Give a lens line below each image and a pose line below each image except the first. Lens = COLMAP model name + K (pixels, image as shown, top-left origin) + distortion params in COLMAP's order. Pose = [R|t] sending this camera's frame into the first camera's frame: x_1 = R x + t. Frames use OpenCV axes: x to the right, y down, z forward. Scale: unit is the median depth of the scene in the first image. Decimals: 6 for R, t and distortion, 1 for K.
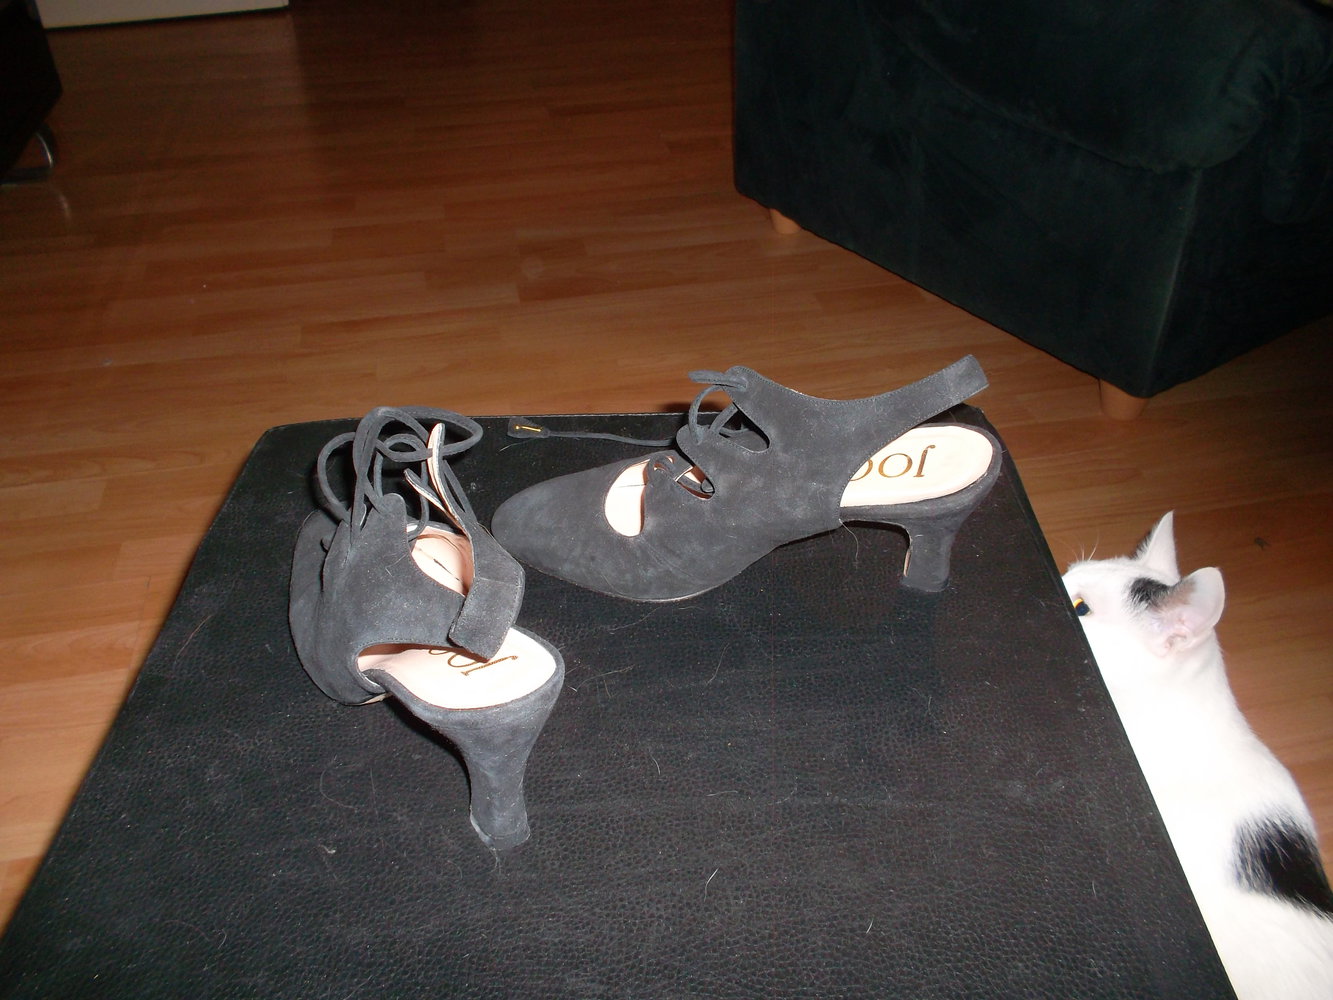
lens RADIAL K [[1152.3, 0, 666.5], [0, 1152.3, 500.0], [0, 0, 1]] dist [-0.001493, 0.000938]
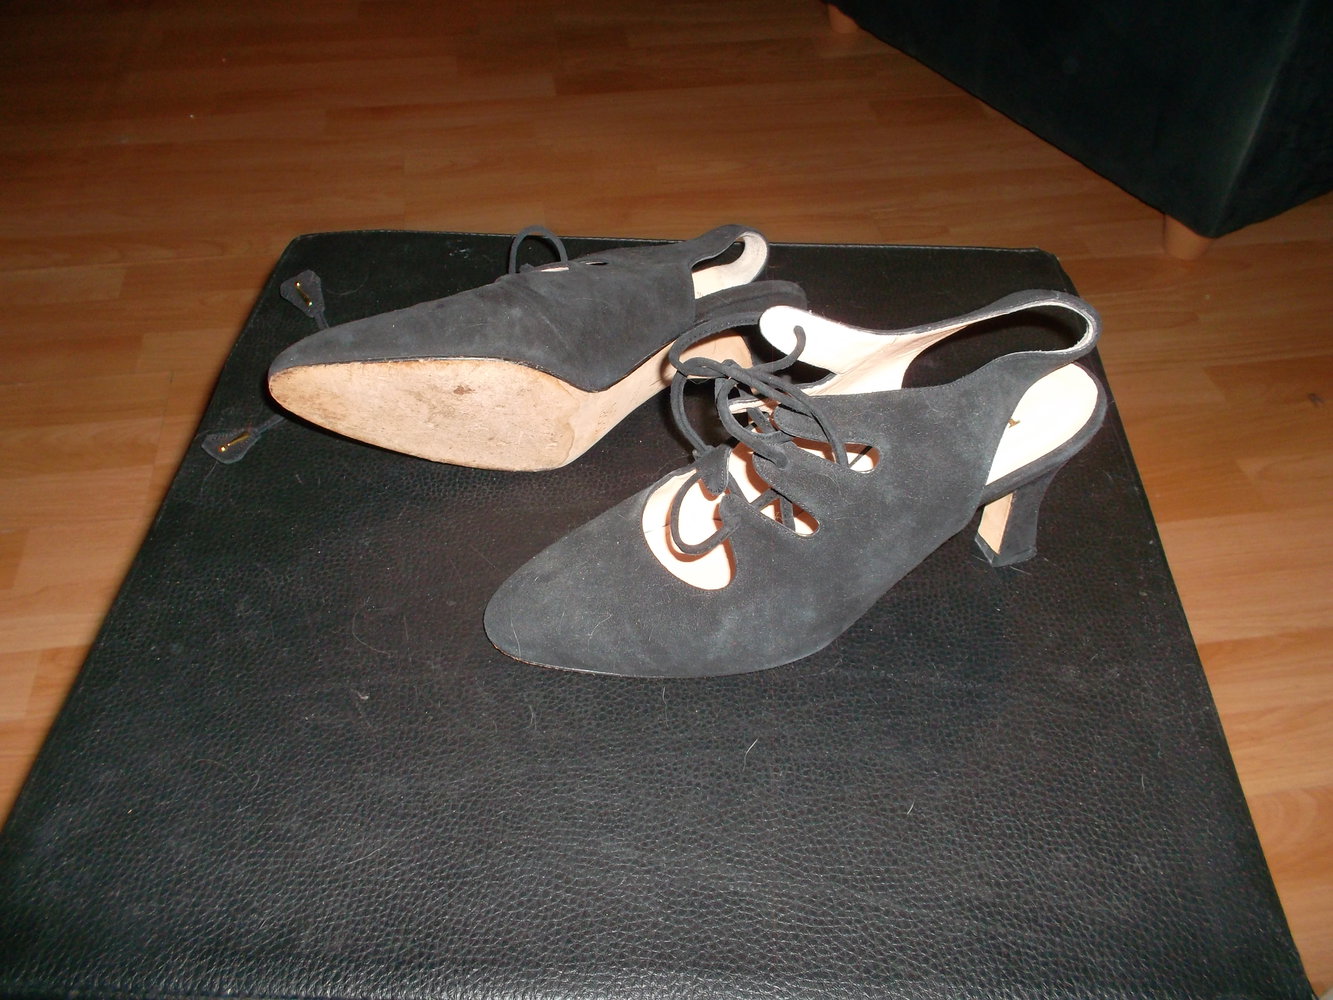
lens RADIAL K [[1152.3, 0, 666.5], [0, 1152.3, 500.0], [0, 0, 1]] dist [-0.001493, 0.000938]
pose [[0.998413, 0.055130, -0.011468, -0.032006], [-0.052423, 0.984364, 0.168164, -0.038799], [0.020559, -0.167296, 0.985692, 0.066125]]
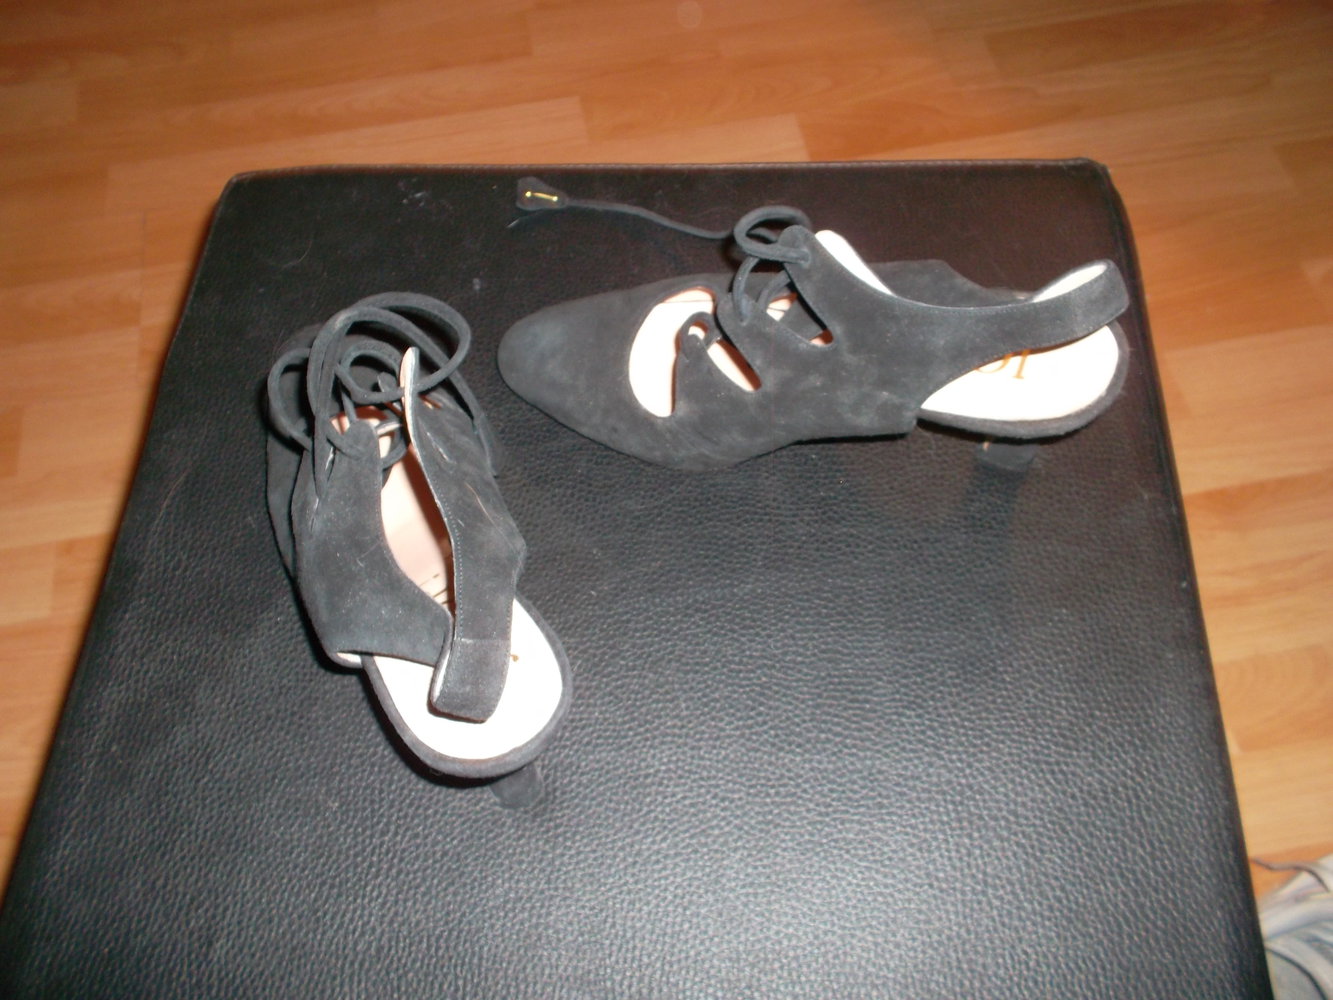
lens RADIAL K [[1146.9, 0, 666.5], [0, 1146.9, 500.0], [0, 0, 1]] dist [-0.003856, -0.010197]
pose [[0.998718, 0.031295, -0.039794, 0.011145], [-0.011389, 0.904791, 0.425703, -0.323543], [0.049328, -0.424704, 0.903988, 0.270394]]
